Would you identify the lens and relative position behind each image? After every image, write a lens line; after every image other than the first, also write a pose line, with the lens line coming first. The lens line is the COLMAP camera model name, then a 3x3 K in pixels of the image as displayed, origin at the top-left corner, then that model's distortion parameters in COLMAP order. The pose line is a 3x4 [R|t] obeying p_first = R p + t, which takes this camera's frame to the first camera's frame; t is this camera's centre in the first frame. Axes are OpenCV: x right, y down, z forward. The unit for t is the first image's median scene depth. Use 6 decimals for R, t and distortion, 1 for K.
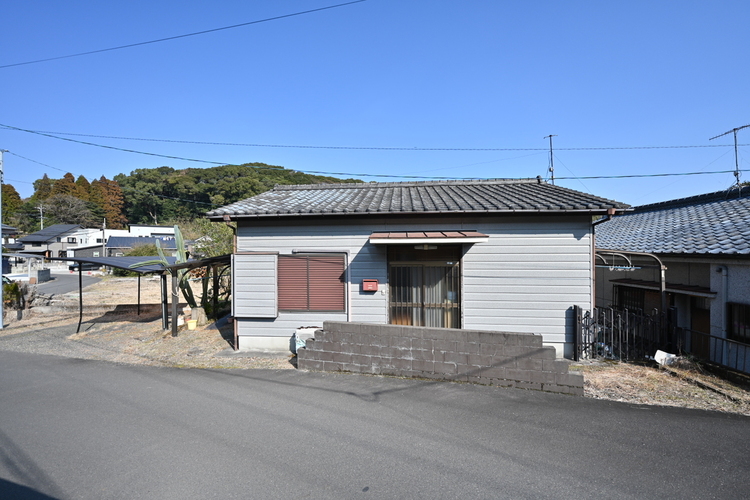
lens RADIAL K [[297.9, 0, 375.0], [0, 297.9, 250.0], [0, 0, 1]] dist [0.001223, -0.000107]
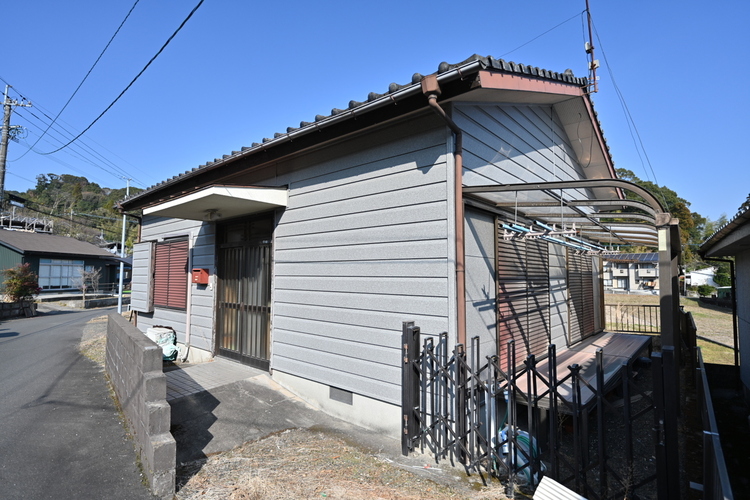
lens RADIAL K [[376.0, 0, 375.0], [0, 376.0, 250.0], [0, 0, 1]] dist [0.002716, 0.000578]
pose [[0.812956, -0.032781, -0.581402, 0.875214], [-0.001938, 0.998256, -0.058994, 0.104154], [0.582322, 0.049086, 0.811475, 0.476691]]
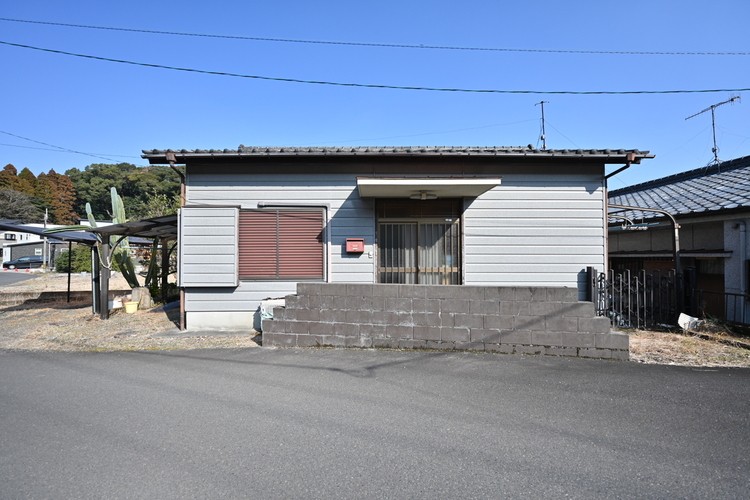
lens RADIAL K [[288.1, 0, 375.0], [0, 288.1, 250.0], [0, 0, 1]] dist [0.000094, 0.000362]
pose [[0.995063, 0.005764, 0.099081, -0.039108], [-0.004236, 0.999869, -0.015628, 0.139056], [-0.099158, 0.015131, 0.994957, 0.195990]]
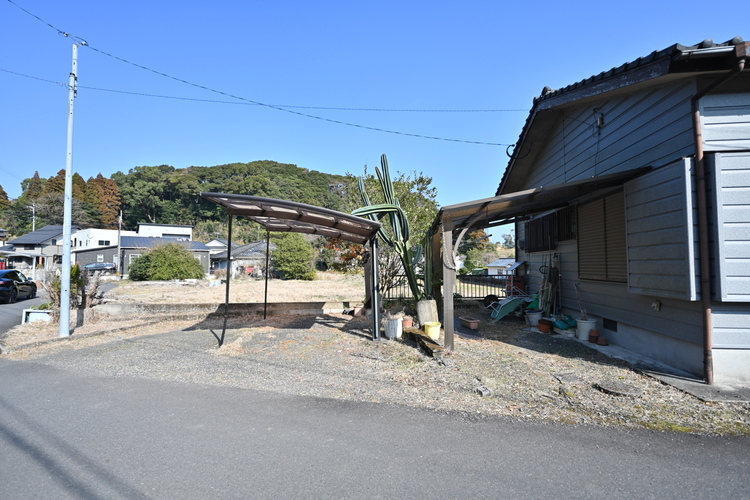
lens RADIAL K [[329.6, 0, 375.0], [0, 329.6, 250.0], [0, 0, 1]] dist [-0.000612, 0.000167]
pose [[0.999835, 0.001419, -0.018130, -0.950210], [-0.002074, 0.999344, -0.036170, 0.171652], [0.018067, 0.036201, 0.999181, 0.537153]]
